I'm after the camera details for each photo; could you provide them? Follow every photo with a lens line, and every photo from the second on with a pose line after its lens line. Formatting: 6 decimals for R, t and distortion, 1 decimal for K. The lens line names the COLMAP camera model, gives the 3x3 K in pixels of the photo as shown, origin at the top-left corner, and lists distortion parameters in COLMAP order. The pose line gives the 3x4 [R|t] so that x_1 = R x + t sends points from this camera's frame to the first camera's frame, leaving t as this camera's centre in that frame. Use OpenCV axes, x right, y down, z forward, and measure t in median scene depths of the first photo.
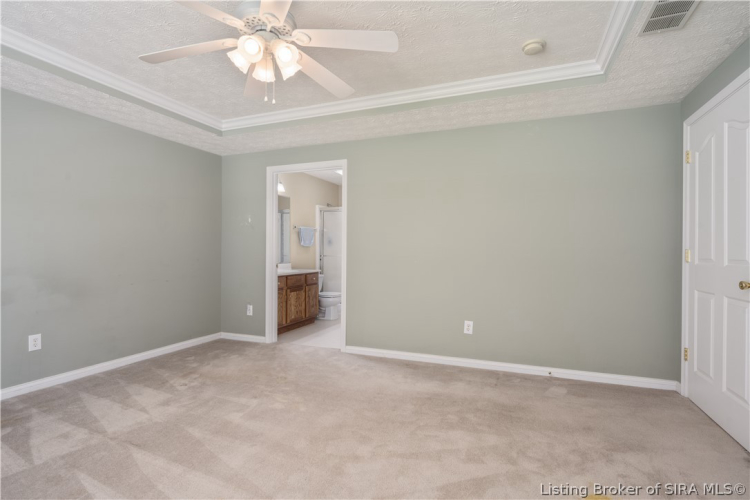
lens RADIAL K [[359.9, 0, 375.0], [0, 359.9, 250.0], [0, 0, 1]] dist [-0.000010, -0.000052]
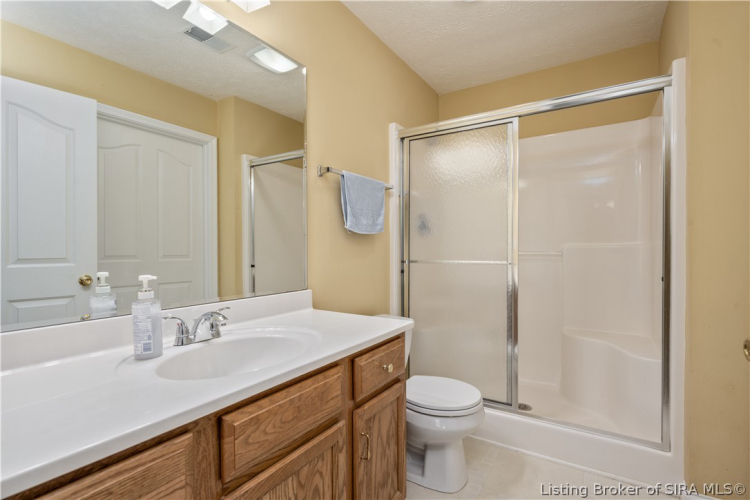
lens RADIAL K [[359.9, 0, 375.0], [0, 359.9, 250.0], [0, 0, 1]] dist [-0.000010, -0.000052]
pose [[0.983374, -0.005306, -0.181513, -0.113669], [0.004650, 0.999981, -0.004040, 0.005612], [0.181531, 0.003129, 0.983380, 0.643063]]
